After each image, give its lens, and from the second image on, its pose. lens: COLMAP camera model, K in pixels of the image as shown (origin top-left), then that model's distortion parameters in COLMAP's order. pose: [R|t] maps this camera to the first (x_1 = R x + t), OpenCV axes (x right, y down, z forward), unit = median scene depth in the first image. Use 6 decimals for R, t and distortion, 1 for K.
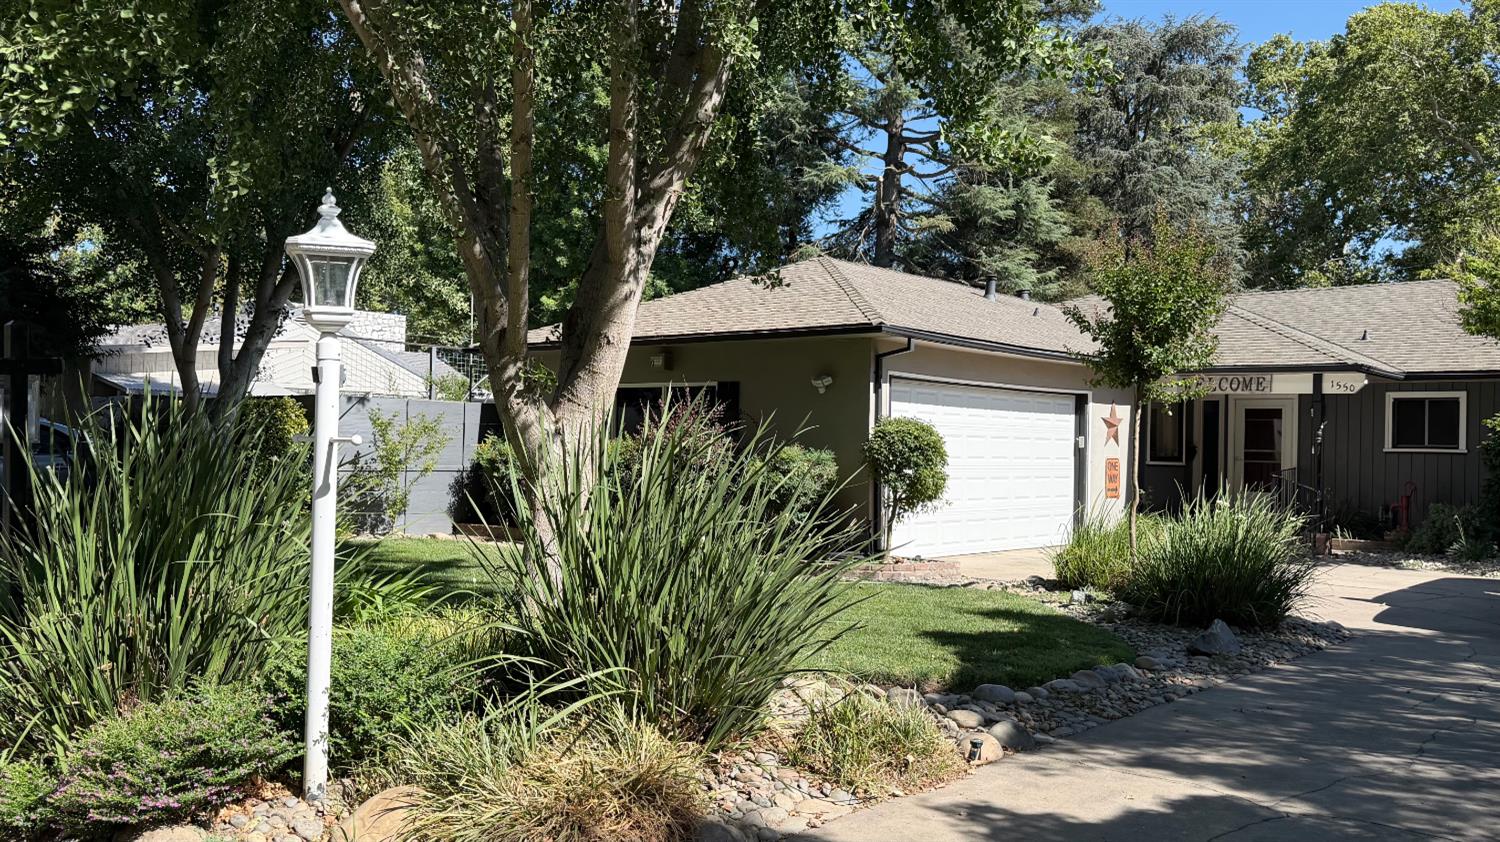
lens RADIAL K [[1286.8, 0, 749.7], [0, 1286.8, 428.5], [0, 0, 1]] dist [0.063412, -0.012587]
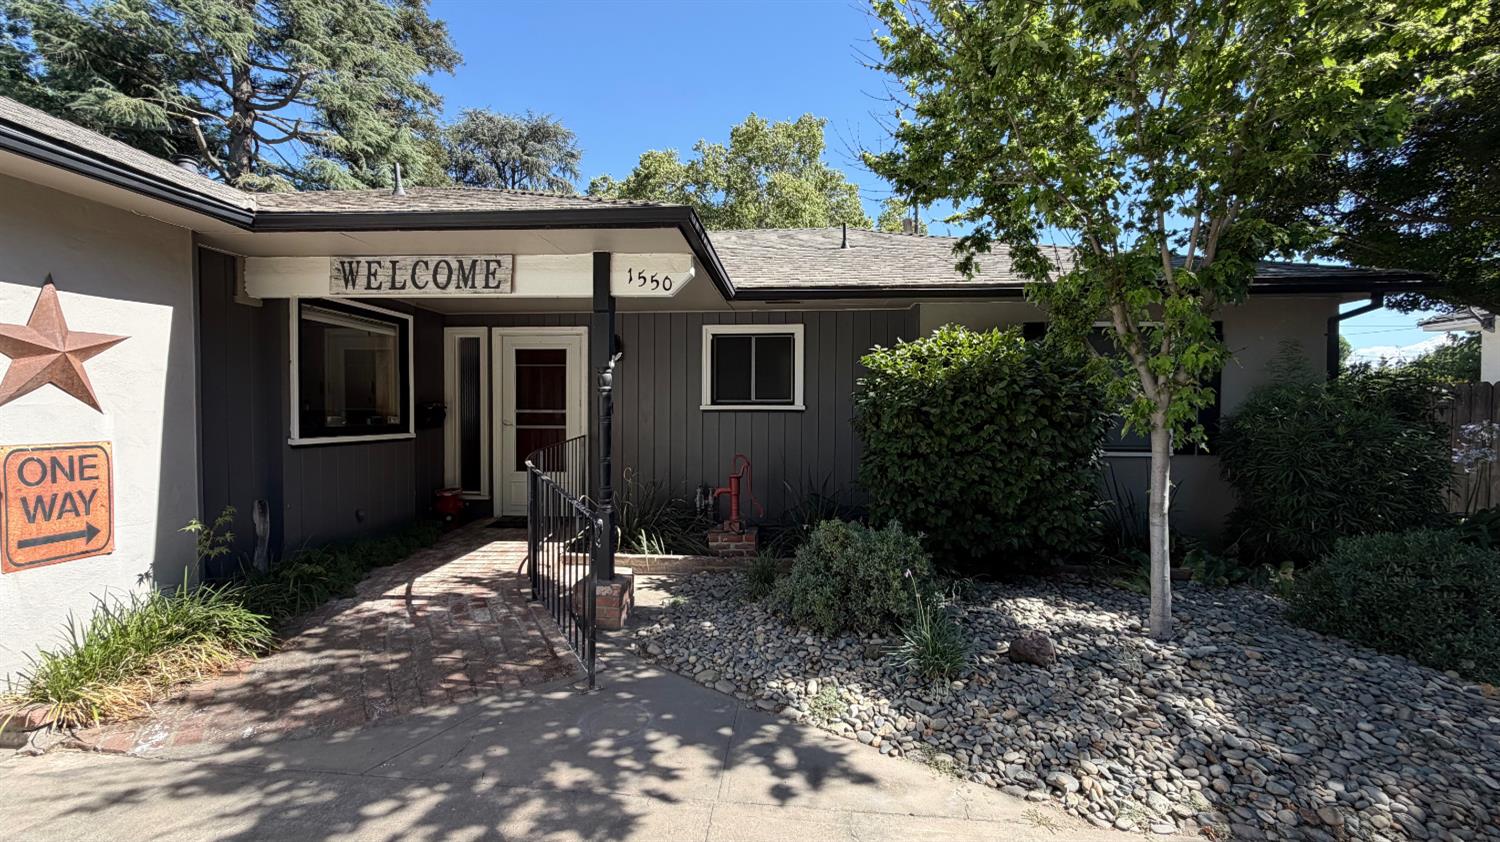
lens RADIAL K [[618.7, 0, 750.0], [0, 618.7, 421.0], [0, 0, 1]] dist [-0.000101, -0.000035]
pose [[0.825889, -0.028980, 0.563088, 0.336469], [0.006458, 0.999099, 0.041949, 0.010202], [-0.563796, -0.031008, 0.825332, 0.746867]]
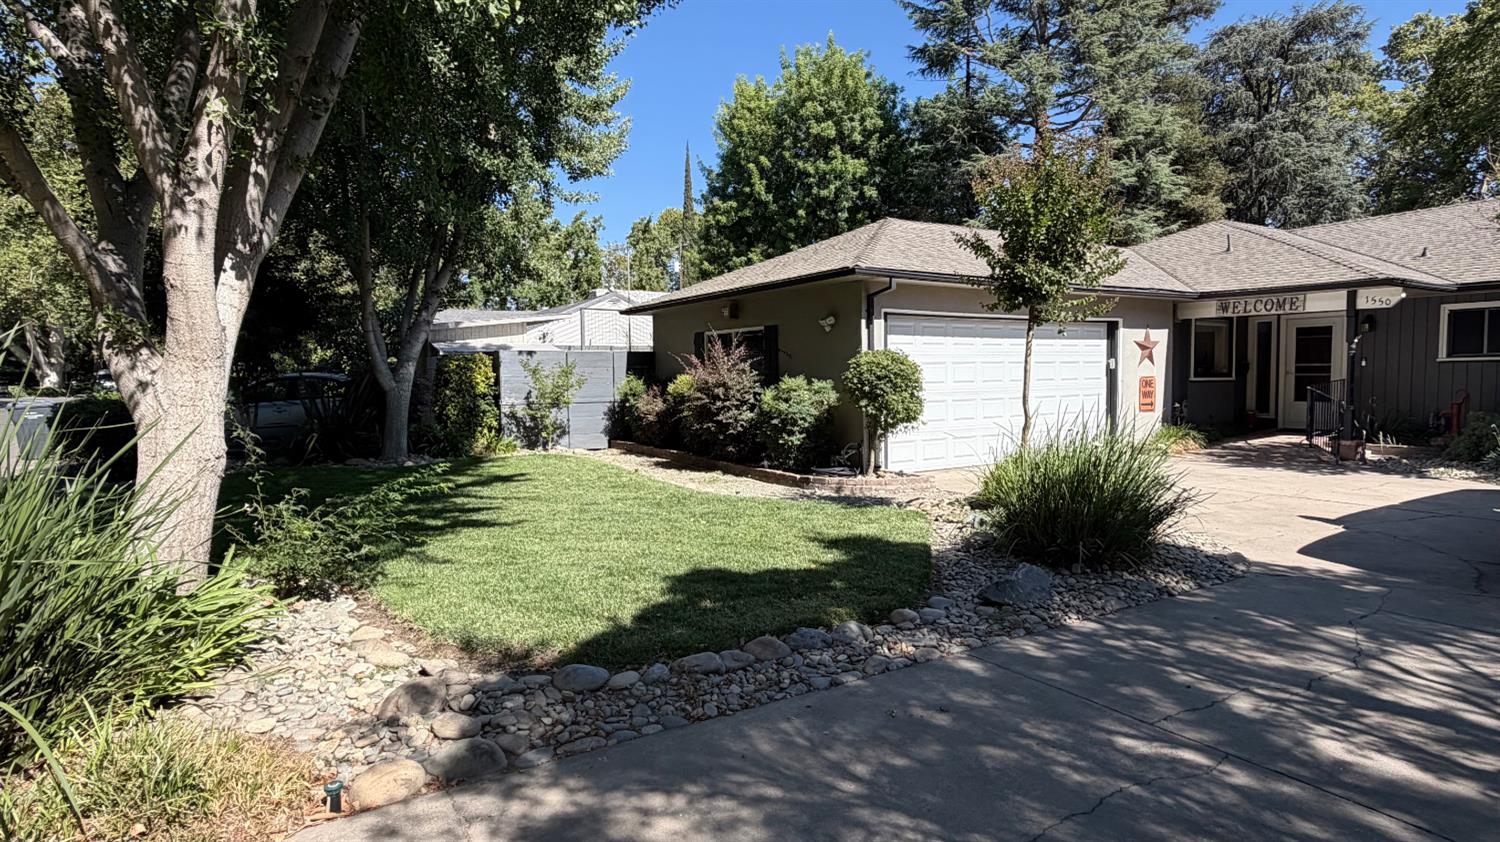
lens RADIAL K [[839.5, 0, 750.0], [0, 839.5, 421.0], [0, 0, 1]] dist [-0.001801, 0.017978]
pose [[0.955516, -0.016180, -0.294496, 0.162966], [0.036282, 0.997359, 0.062921, 0.002687], [0.292700, -0.070807, 0.953579, 0.190634]]
